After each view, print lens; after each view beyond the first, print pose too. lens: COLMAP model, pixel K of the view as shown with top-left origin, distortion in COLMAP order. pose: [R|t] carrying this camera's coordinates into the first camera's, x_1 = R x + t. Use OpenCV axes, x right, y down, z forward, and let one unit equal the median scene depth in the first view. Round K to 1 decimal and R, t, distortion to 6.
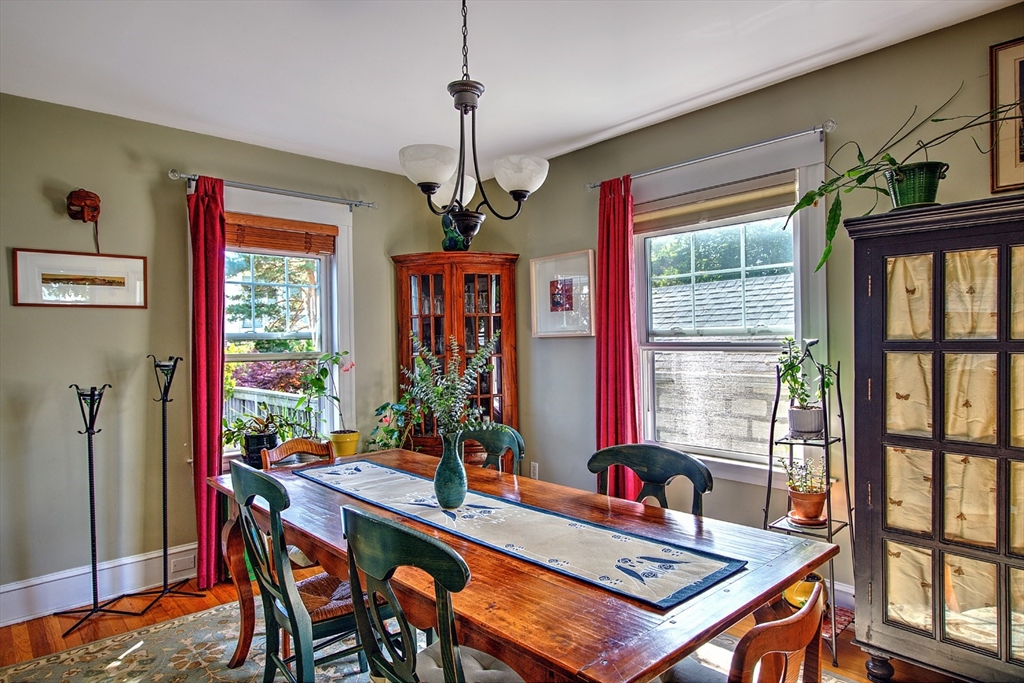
lens RADIAL K [[589.9, 0, 514.9], [0, 589.9, 343.6], [0, 0, 1]] dist [-0.001546, 0.001042]
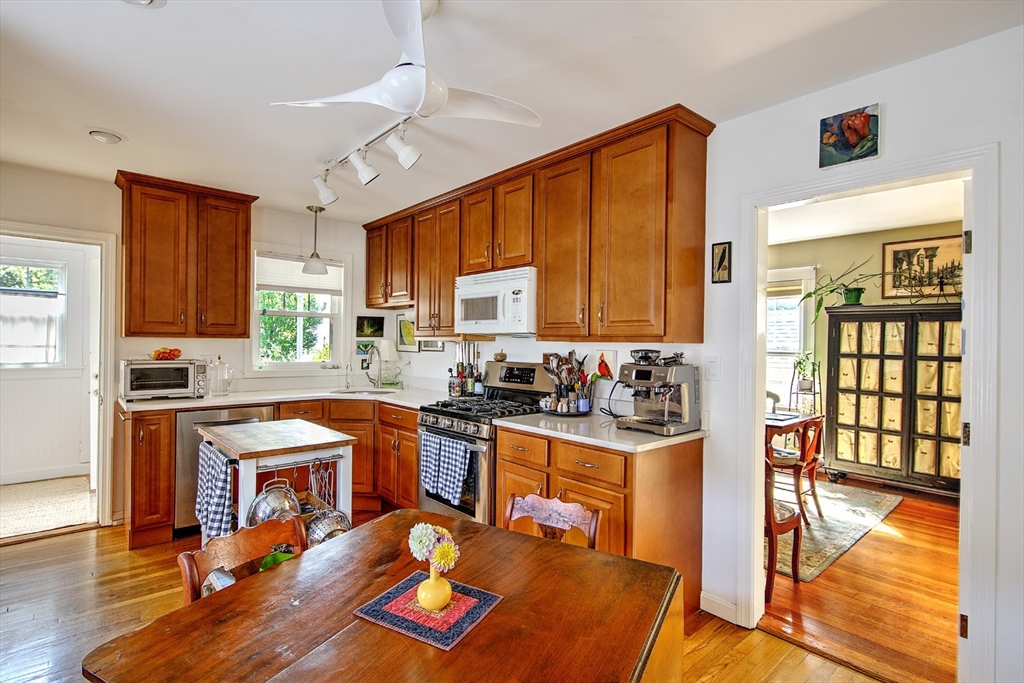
lens RADIAL K [[510.0, 0, 506.5], [0, 510.0, 345.3], [0, 0, 1]] dist [0.019543, 0.000302]
pose [[0.999610, 0.027924, 0.000722, -0.897020], [-0.027926, 0.999605, 0.003051, -0.007960], [-0.000636, -0.003070, 0.999995, -1.350911]]
